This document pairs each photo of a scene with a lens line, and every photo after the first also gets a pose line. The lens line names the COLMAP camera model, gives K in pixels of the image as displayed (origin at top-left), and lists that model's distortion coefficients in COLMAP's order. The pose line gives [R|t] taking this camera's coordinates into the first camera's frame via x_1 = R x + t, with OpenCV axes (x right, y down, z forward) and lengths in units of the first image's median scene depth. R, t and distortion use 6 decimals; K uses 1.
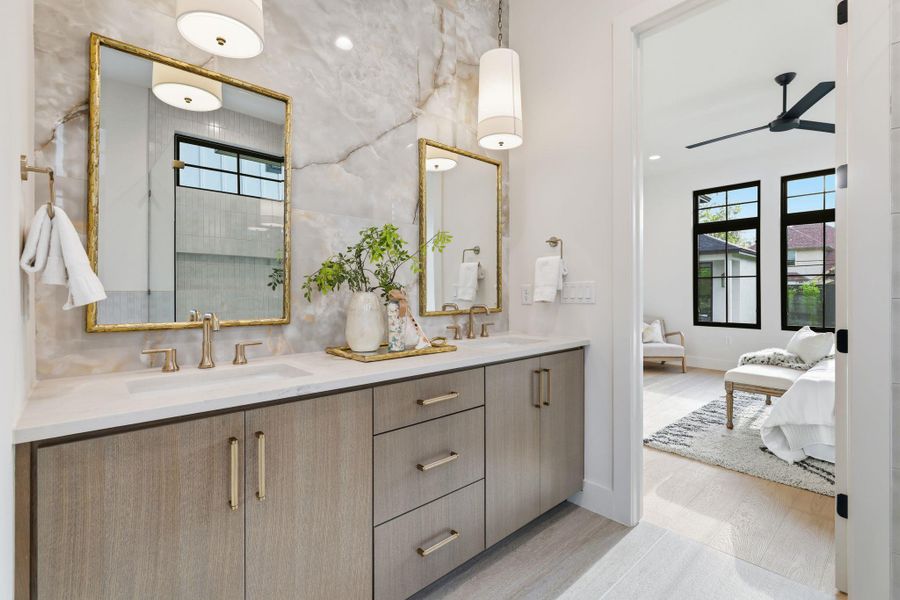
lens RADIAL K [[410.7, 0, 453.6], [0, 410.7, 295.6], [0, 0, 1]] dist [0.001772, -0.000491]
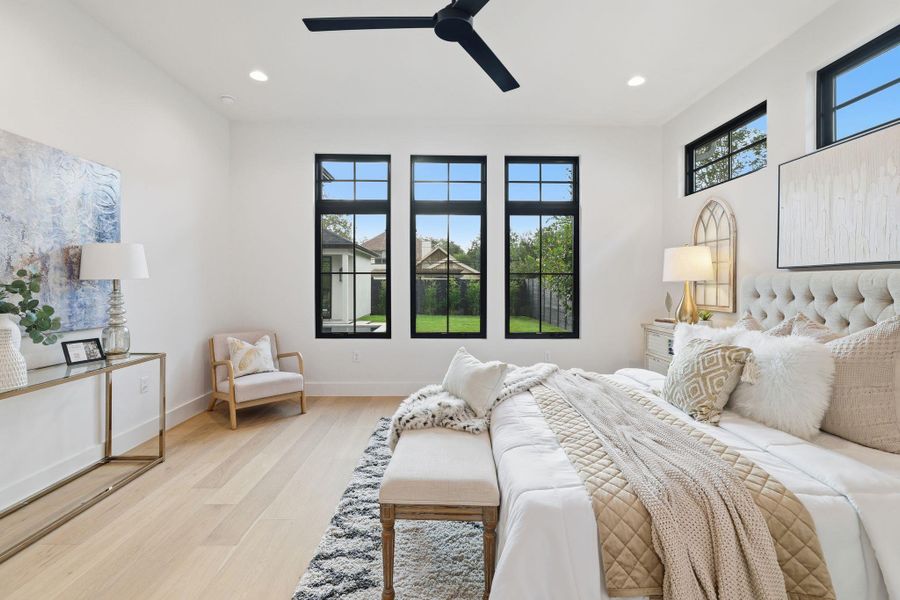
lens RADIAL K [[410.7, 0, 447.3], [0, 410.7, 283.3], [0, 0, 1]] dist [0.001772, -0.000491]
pose [[0.668292, 0.006172, 0.743874, 0.217155], [0.003953, 0.999922, -0.011848, -0.017408], [-0.743889, 0.010858, 0.668215, 0.372801]]
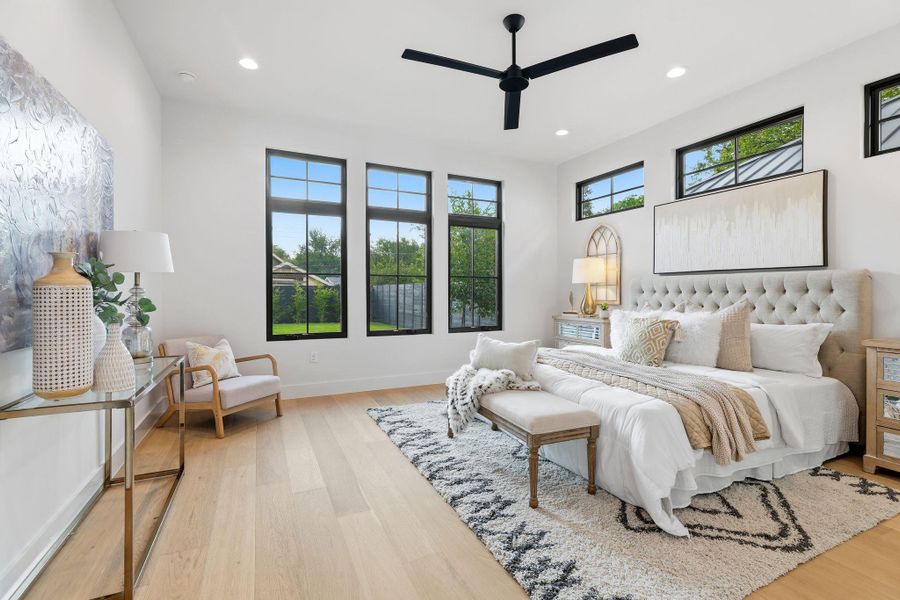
lens RADIAL K [[410.7, 0, 452.1], [0, 410.7, 290.1], [0, 0, 1]] dist [0.001772, -0.000491]
pose [[0.295870, 0.007999, 0.955195, 0.012617], [0.008762, 0.999900, -0.011087, -0.004229], [-0.955188, 0.011649, 0.295771, 0.544120]]
